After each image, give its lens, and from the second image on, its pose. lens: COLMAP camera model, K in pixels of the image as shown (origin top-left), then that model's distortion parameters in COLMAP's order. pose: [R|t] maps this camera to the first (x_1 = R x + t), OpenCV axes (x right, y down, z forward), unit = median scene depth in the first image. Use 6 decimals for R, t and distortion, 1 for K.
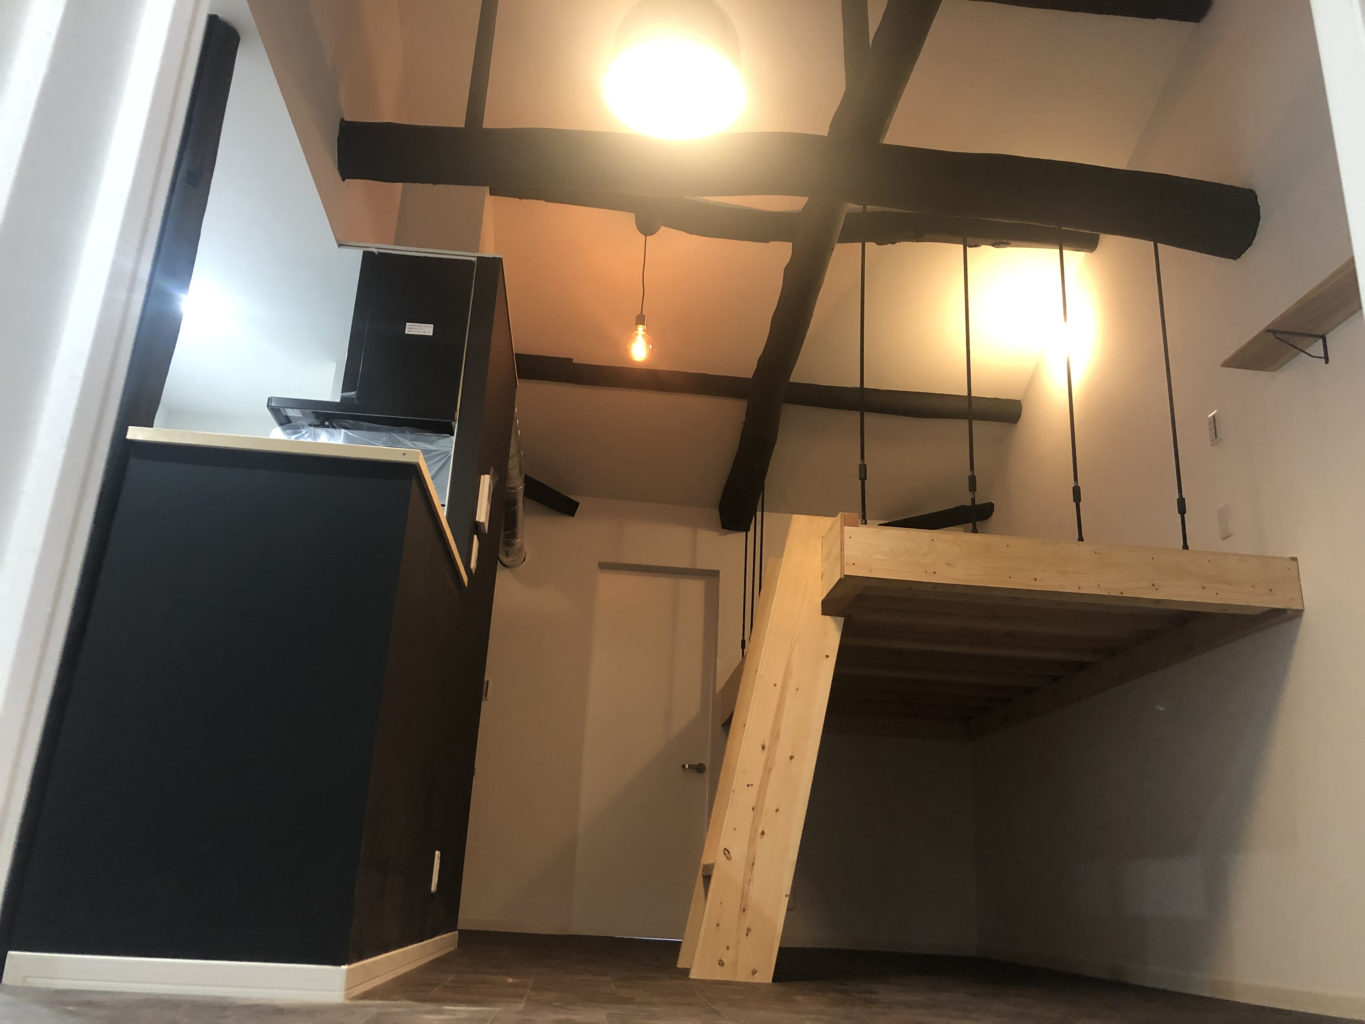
lens RADIAL K [[1105.6, 0, 679.6], [0, 1105.6, 512.4], [0, 0, 1]] dist [0.027263, -0.024269]
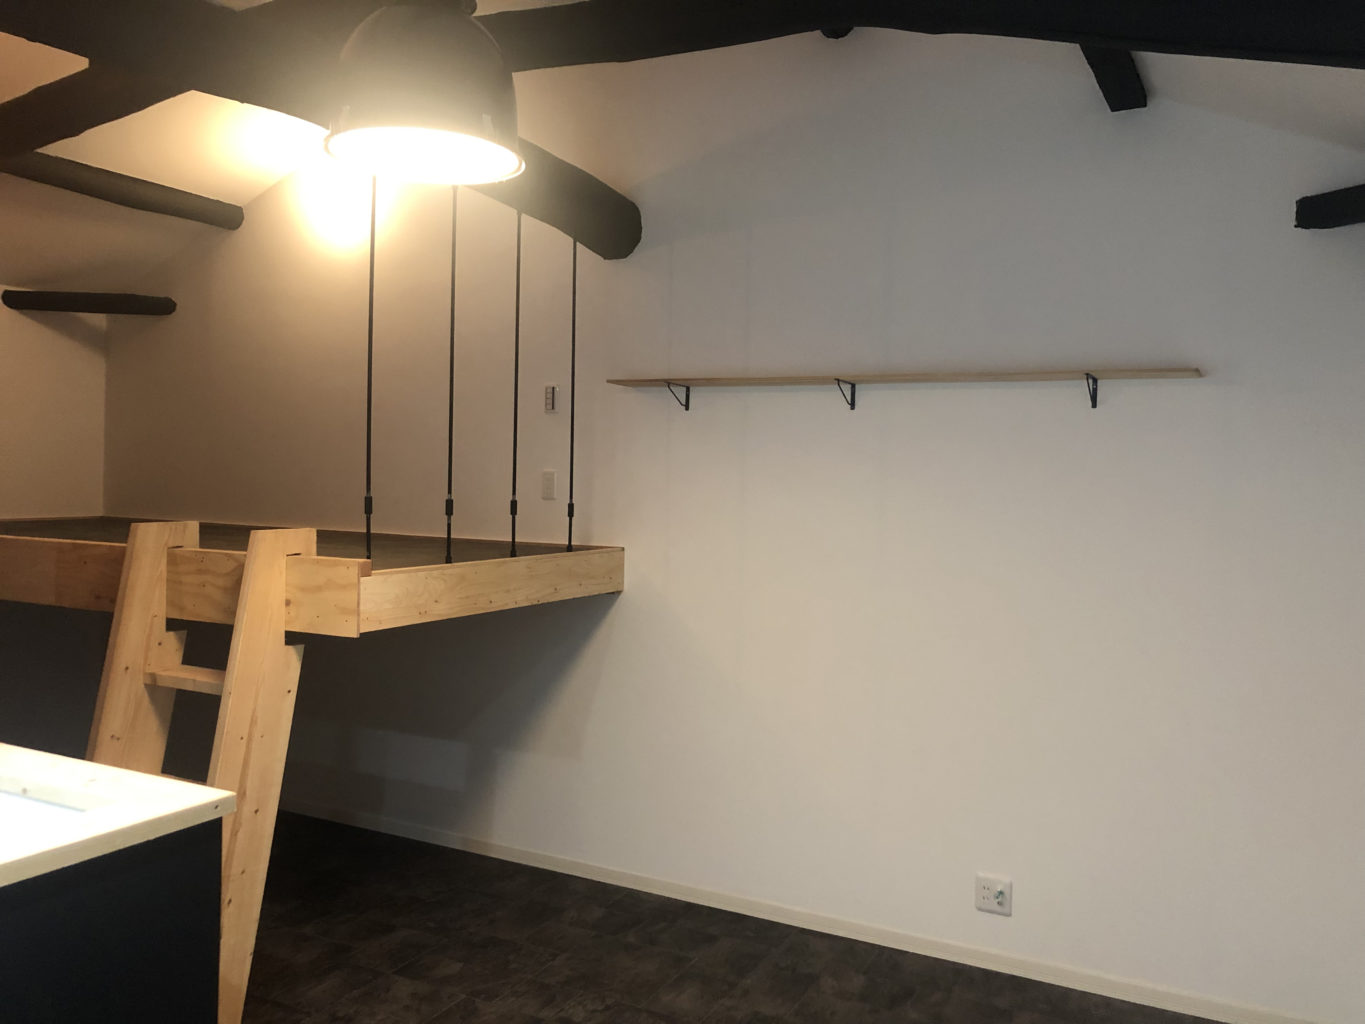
lens RADIAL K [[1105.6, 0, 683.4], [0, 1105.6, 510.5], [0, 0, 1]] dist [0.027263, -0.024269]
pose [[0.529072, -0.072101, 0.845508, -0.459281], [-0.269072, 0.930713, 0.247737, -0.323927], [-0.804787, -0.358574, 0.473014, 0.367716]]
